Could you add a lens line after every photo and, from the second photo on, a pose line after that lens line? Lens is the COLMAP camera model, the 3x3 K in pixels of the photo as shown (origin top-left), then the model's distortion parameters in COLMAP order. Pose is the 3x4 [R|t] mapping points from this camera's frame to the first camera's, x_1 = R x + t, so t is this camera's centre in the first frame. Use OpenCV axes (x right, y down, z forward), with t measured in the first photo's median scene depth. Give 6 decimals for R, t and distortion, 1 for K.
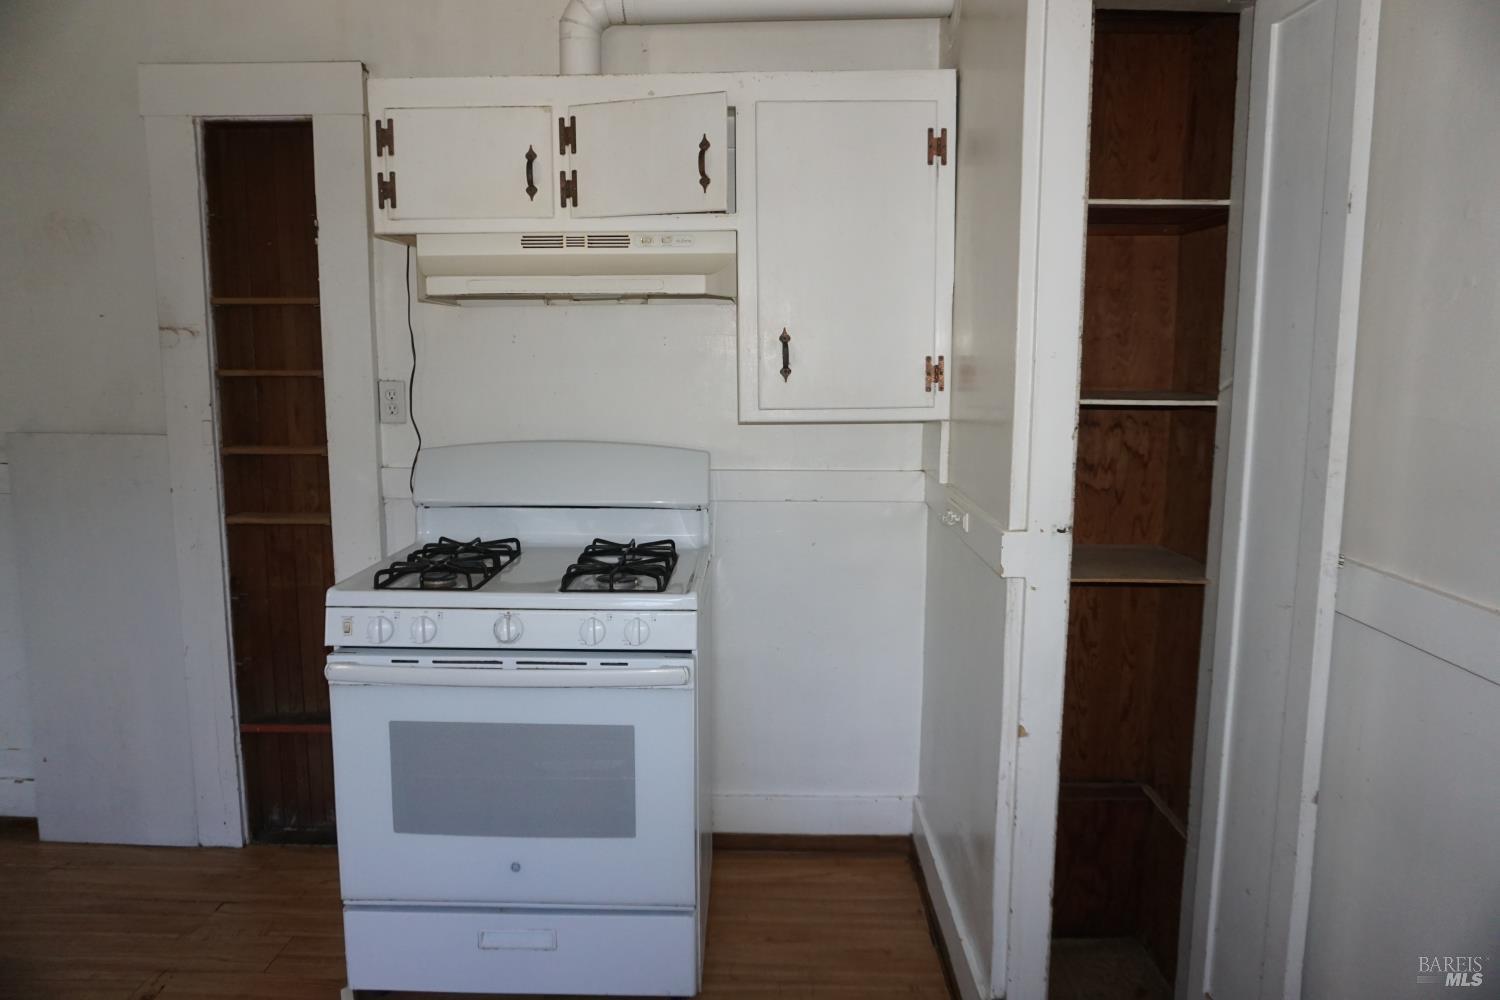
lens RADIAL K [[1001.6, 0, 740.5], [0, 1001.6, 502.5], [0, 0, 1]] dist [-0.052247, 0.030982]
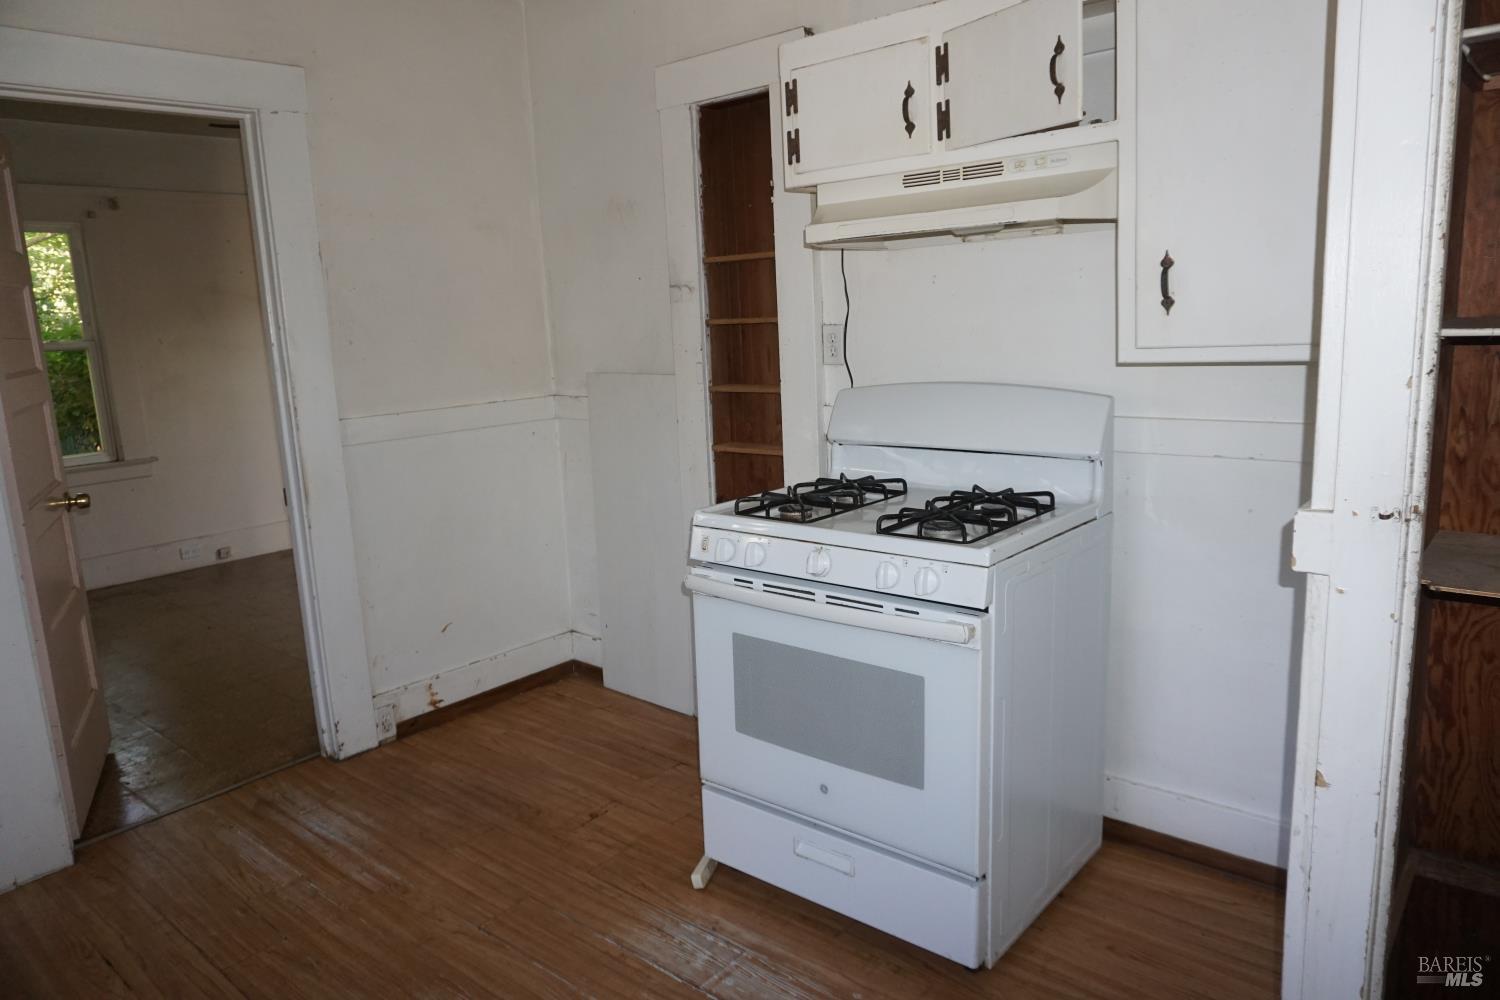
lens RADIAL K [[1001.6, 0, 735.2], [0, 1001.6, 501.0], [0, 0, 1]] dist [-0.052247, 0.030982]
pose [[0.766485, 0.081465, -0.637075, 0.313061], [-0.042991, 0.996206, 0.075665, -0.012117], [0.640822, -0.030607, 0.767079, 0.121431]]
